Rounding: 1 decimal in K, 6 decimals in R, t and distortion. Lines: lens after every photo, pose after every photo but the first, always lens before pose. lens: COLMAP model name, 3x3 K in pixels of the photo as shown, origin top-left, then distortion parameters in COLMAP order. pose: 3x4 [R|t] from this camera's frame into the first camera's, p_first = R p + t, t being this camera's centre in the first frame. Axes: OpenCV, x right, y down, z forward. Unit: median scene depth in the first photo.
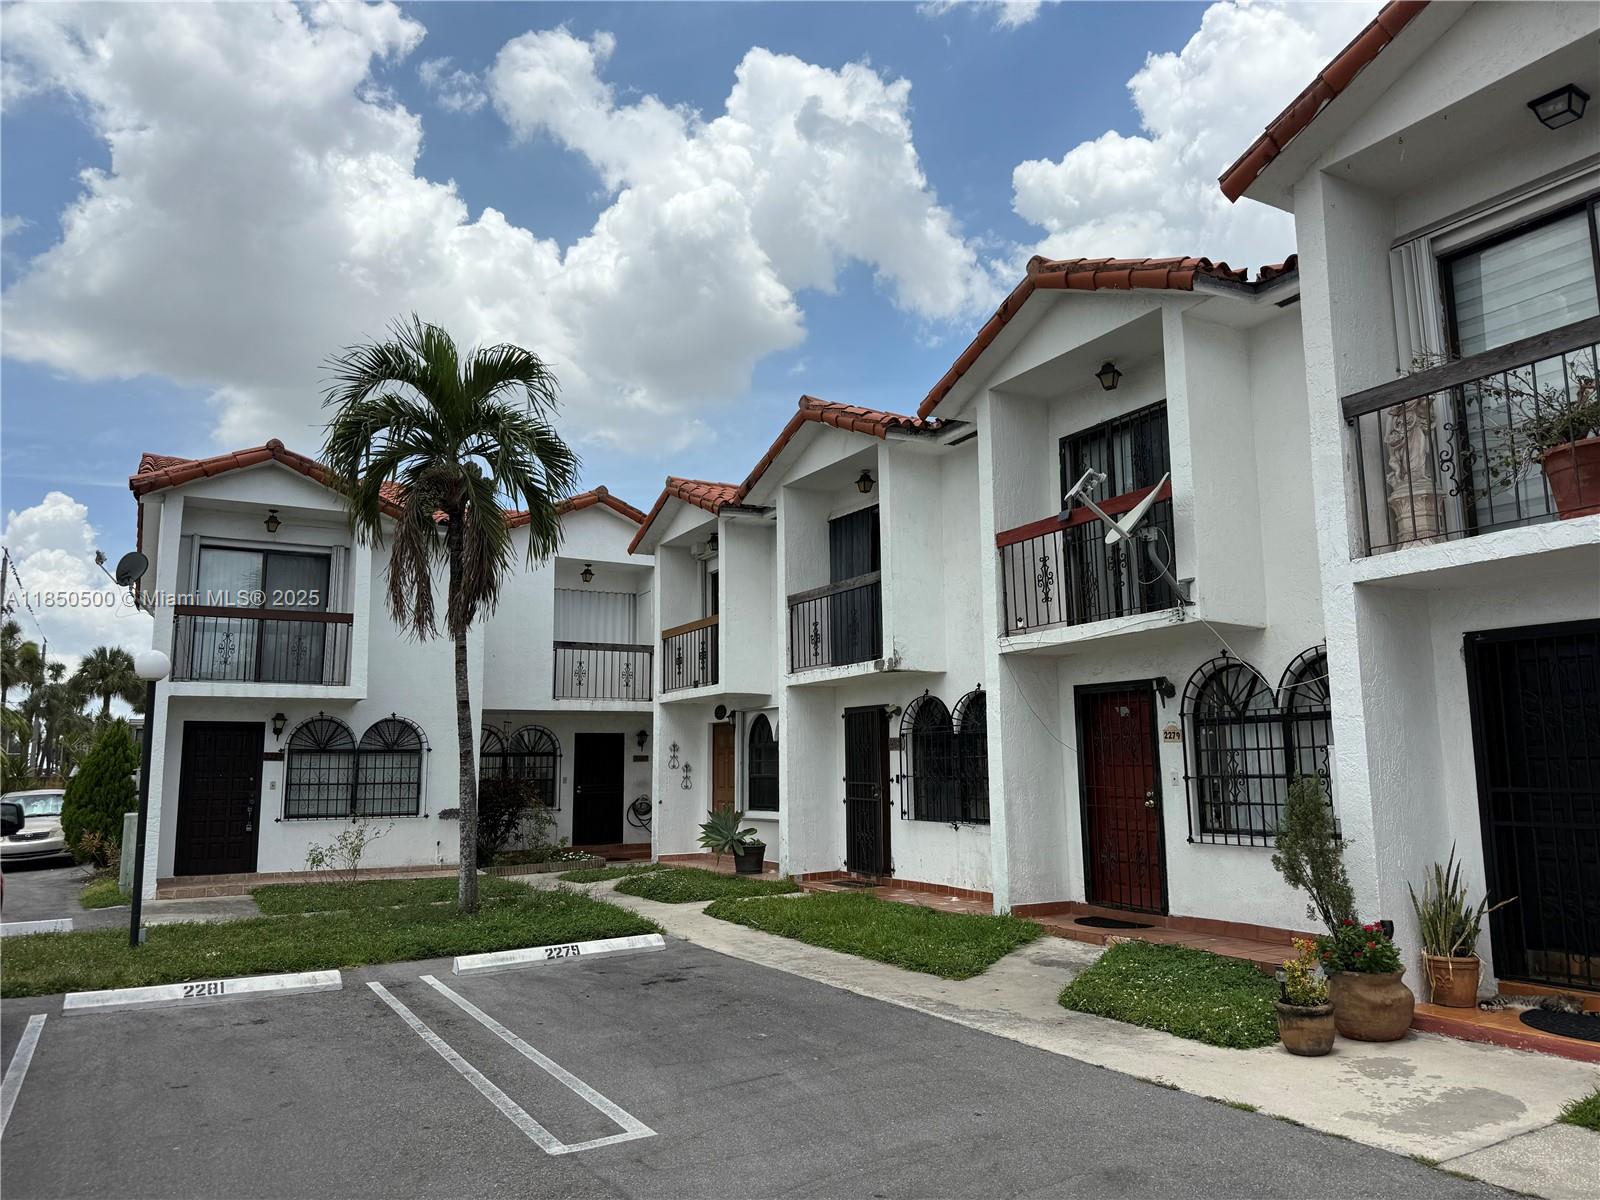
lens RADIAL K [[1141.3, 0, 835.7], [0, 1141.3, 588.1], [0, 0, 1]] dist [0.040477, -0.087077]
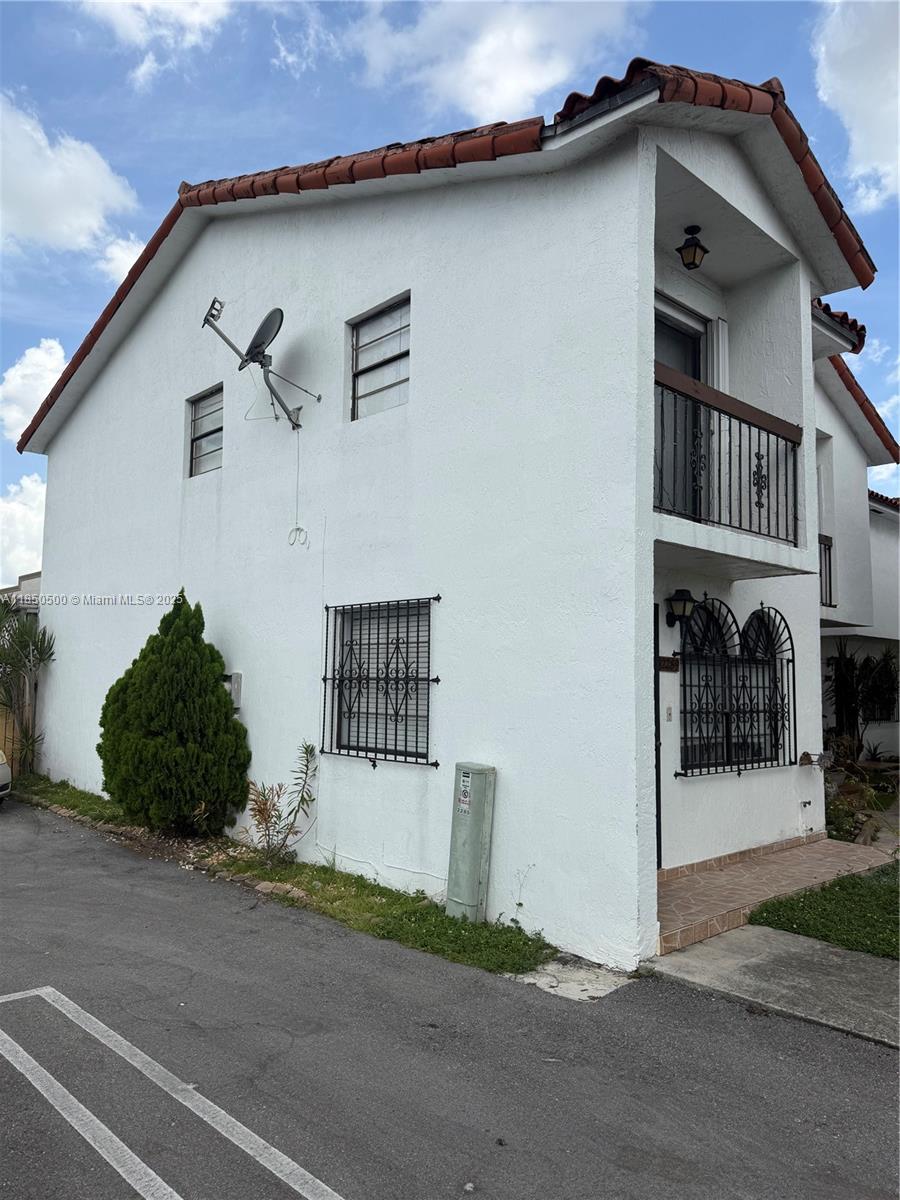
lens RADIAL K [[849.4, 0, 450.0], [0, 849.4, 600.0], [0, 0, 1]] dist [0.095671, -0.148322]
pose [[0.975295, 0.052327, 0.214621, -0.680903], [-0.065896, 0.996222, 0.056559, 0.096259], [-0.210850, -0.069304, 0.975058, 0.596440]]
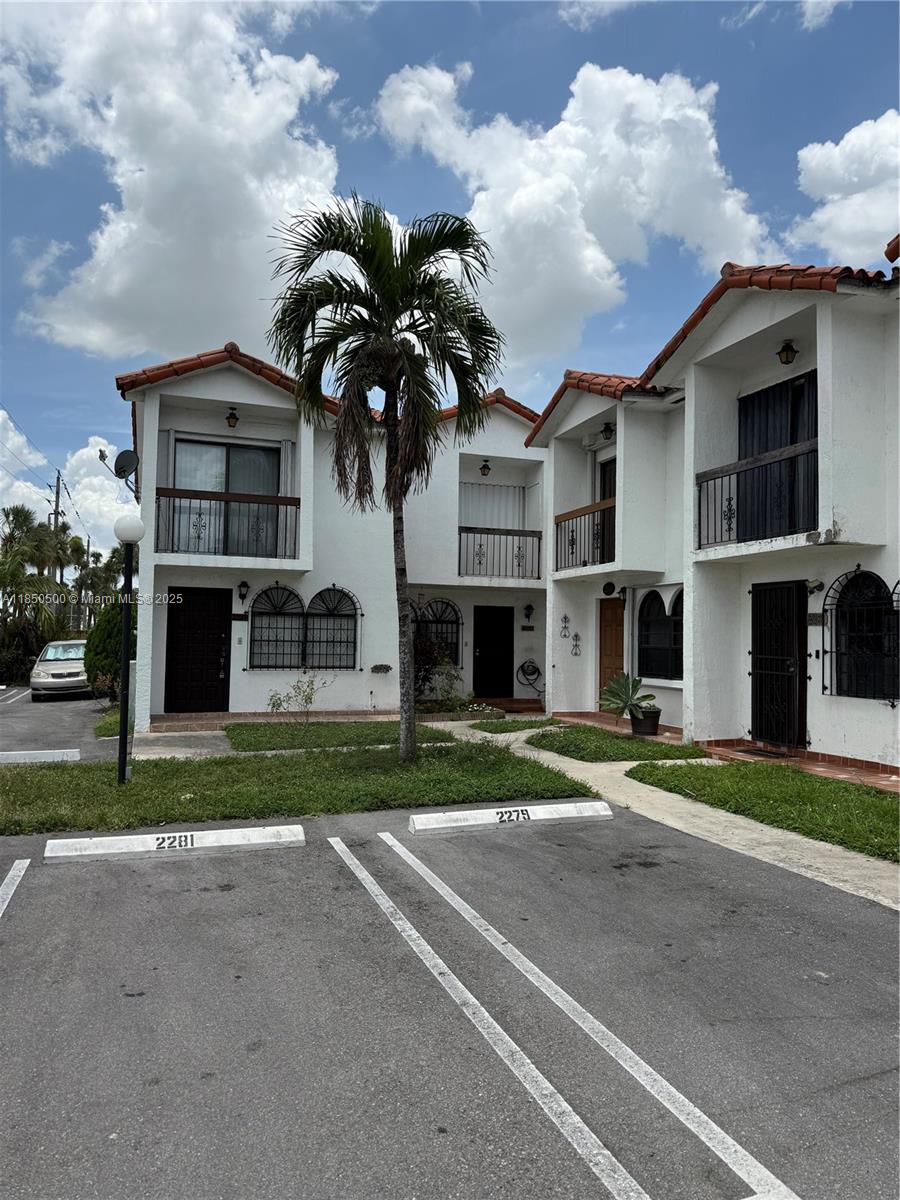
lens RADIAL K [[841.1, 0, 450.0], [0, 841.1, 600.0], [0, 0, 1]] dist [0.167260, -0.369133]
pose [[0.977041, 0.020008, -0.212110, -0.084930], [0.003486, 0.993946, 0.109818, 0.031460], [0.213023, -0.108036, 0.971056, 0.180612]]
